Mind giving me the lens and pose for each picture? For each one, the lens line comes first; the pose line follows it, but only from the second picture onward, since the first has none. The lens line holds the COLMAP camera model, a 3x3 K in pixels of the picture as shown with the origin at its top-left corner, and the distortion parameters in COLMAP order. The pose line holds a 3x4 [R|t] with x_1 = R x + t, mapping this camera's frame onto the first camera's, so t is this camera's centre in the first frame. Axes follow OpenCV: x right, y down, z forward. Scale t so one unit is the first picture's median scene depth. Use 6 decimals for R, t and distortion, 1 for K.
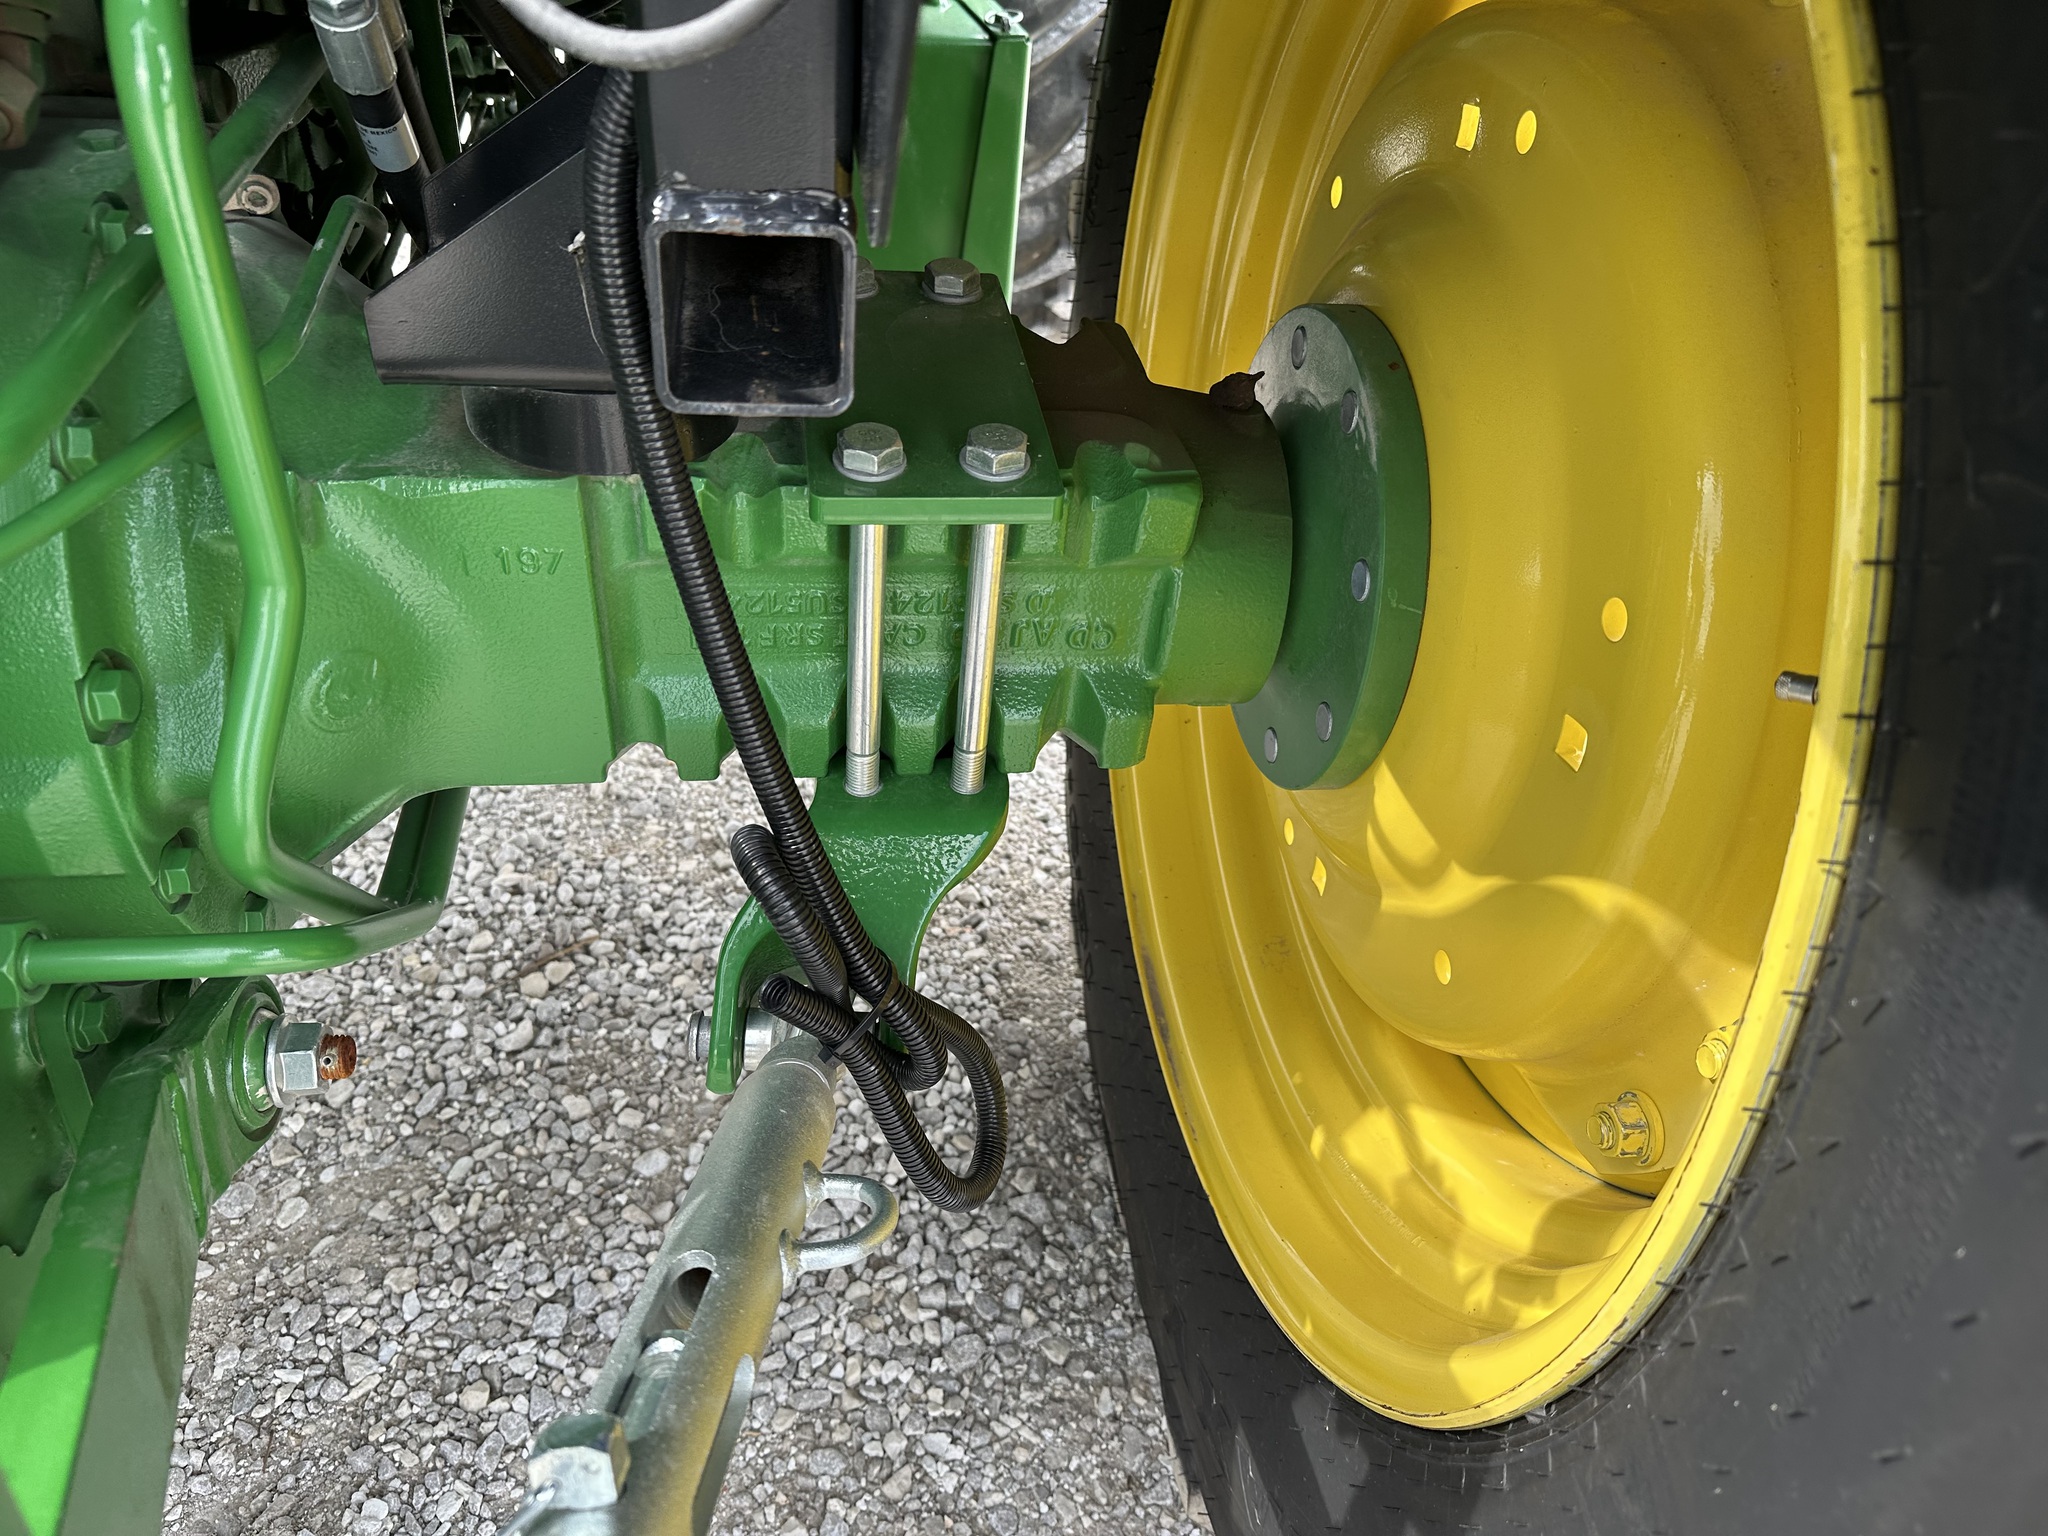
lens RADIAL K [[1436.9, 0, 1042.0], [0, 1436.9, 687.2], [0, 0, 1]] dist [0.050127, -0.064440]
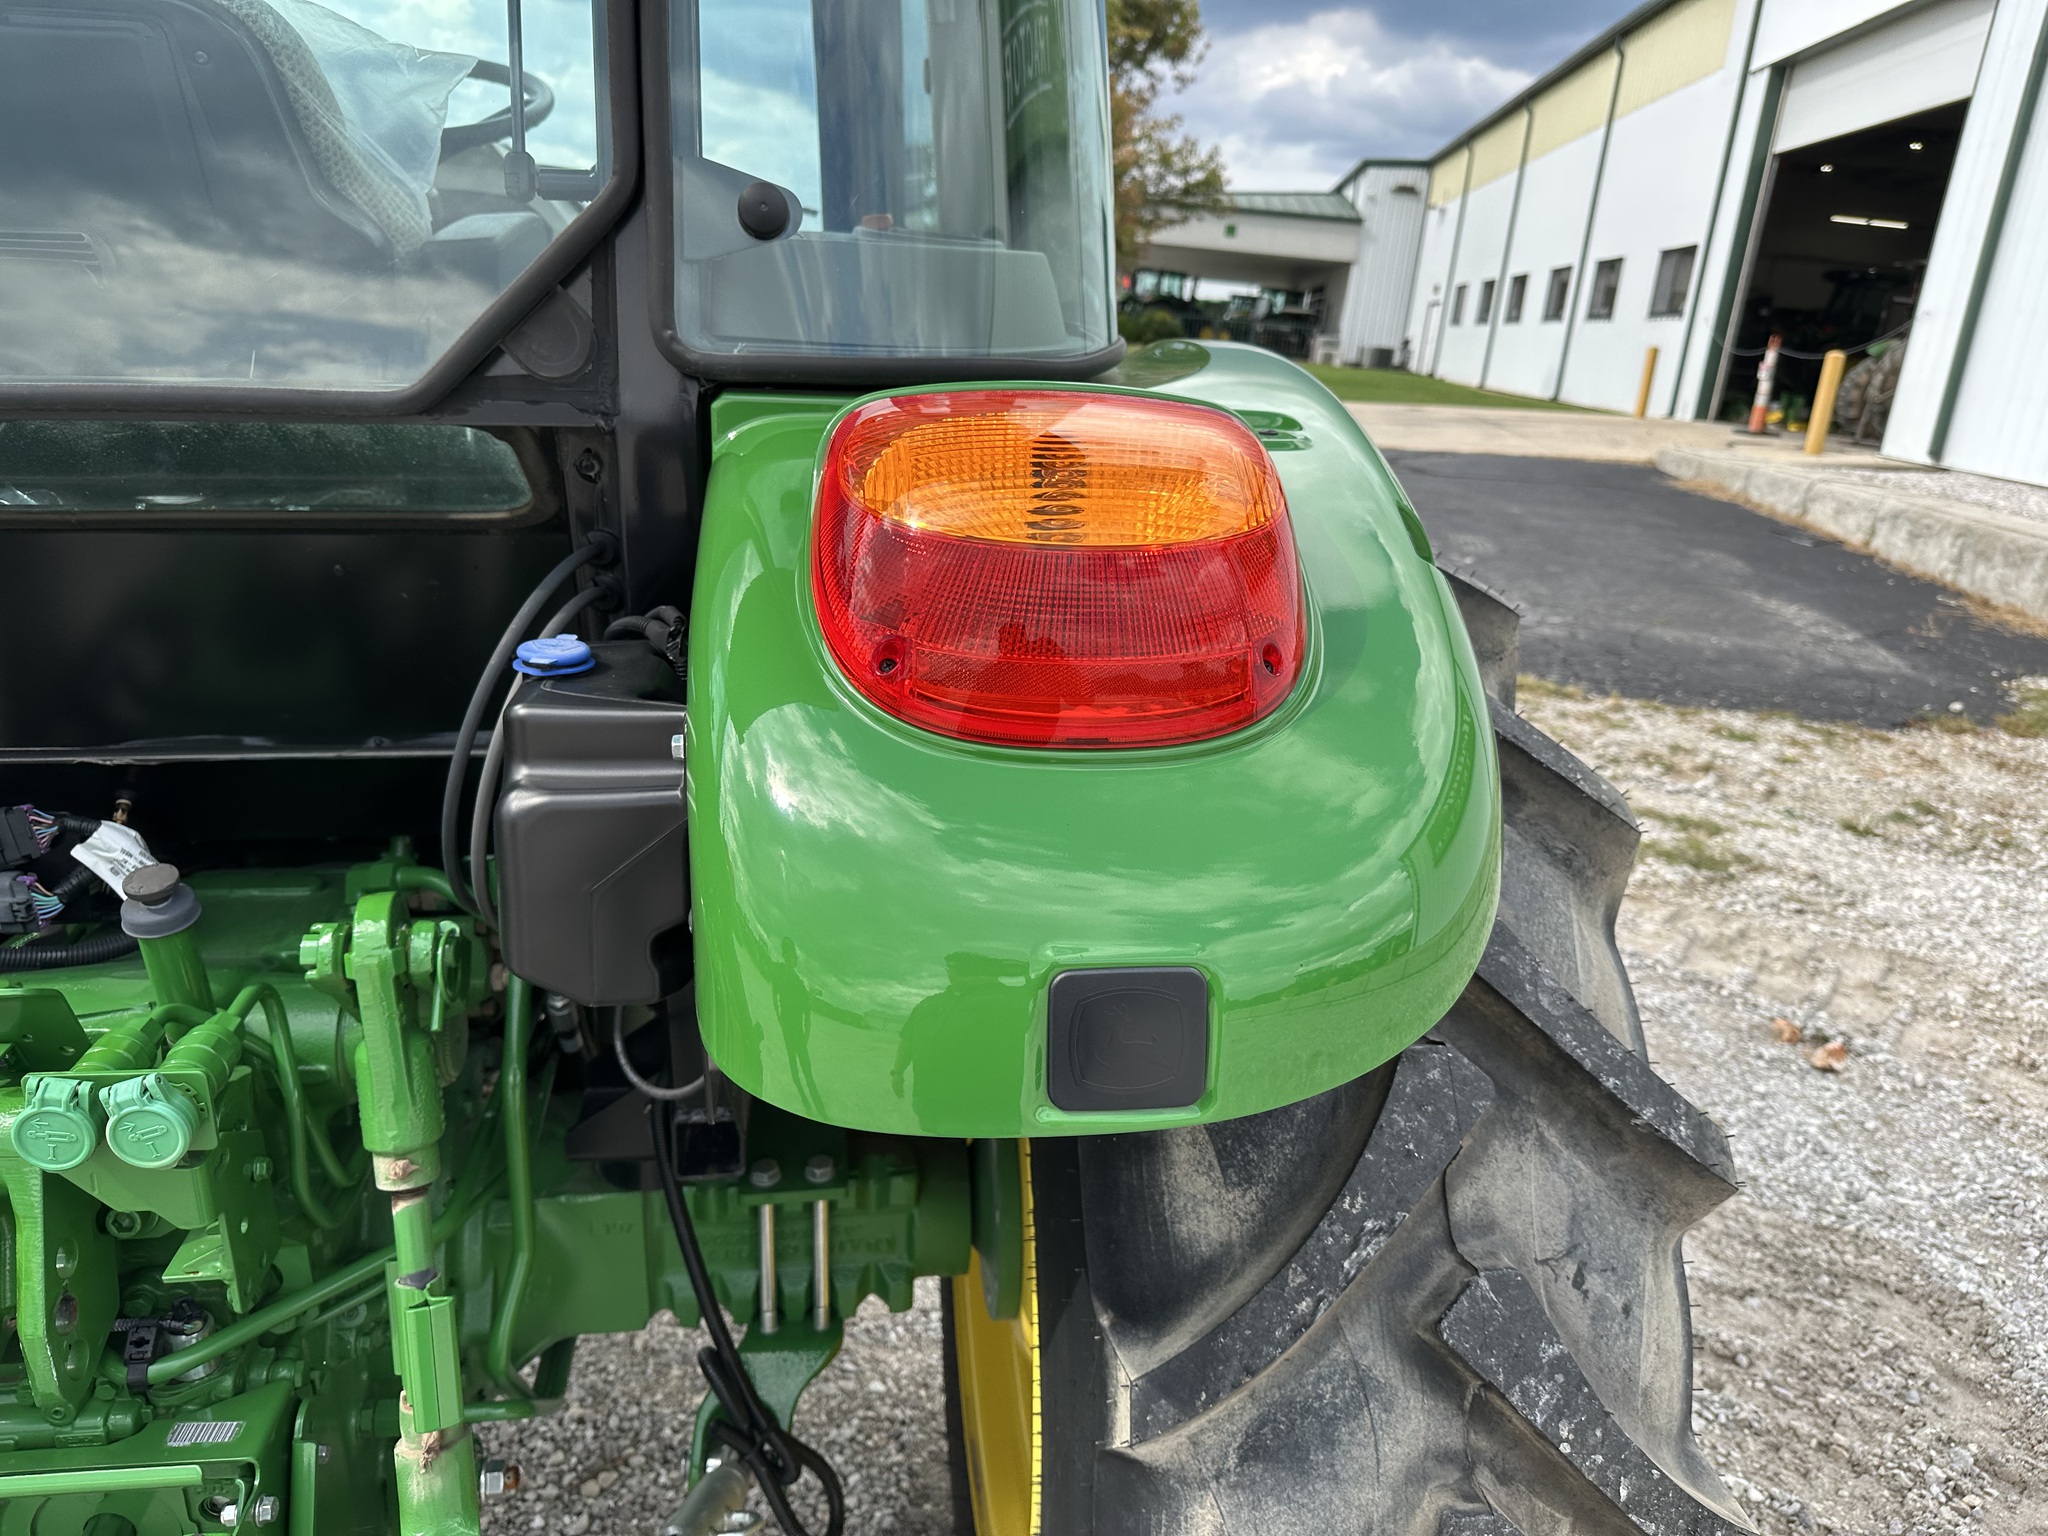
lens RADIAL K [[1436.9, 0, 1028.7], [0, 1436.9, 764.1], [0, 0, 1]] dist [0.050127, -0.064440]
pose [[0.998130, -0.050236, -0.034820, 0.175610], [0.037149, 0.950956, -0.307088, -0.023836], [0.048539, 0.305220, 0.951044, -0.584921]]
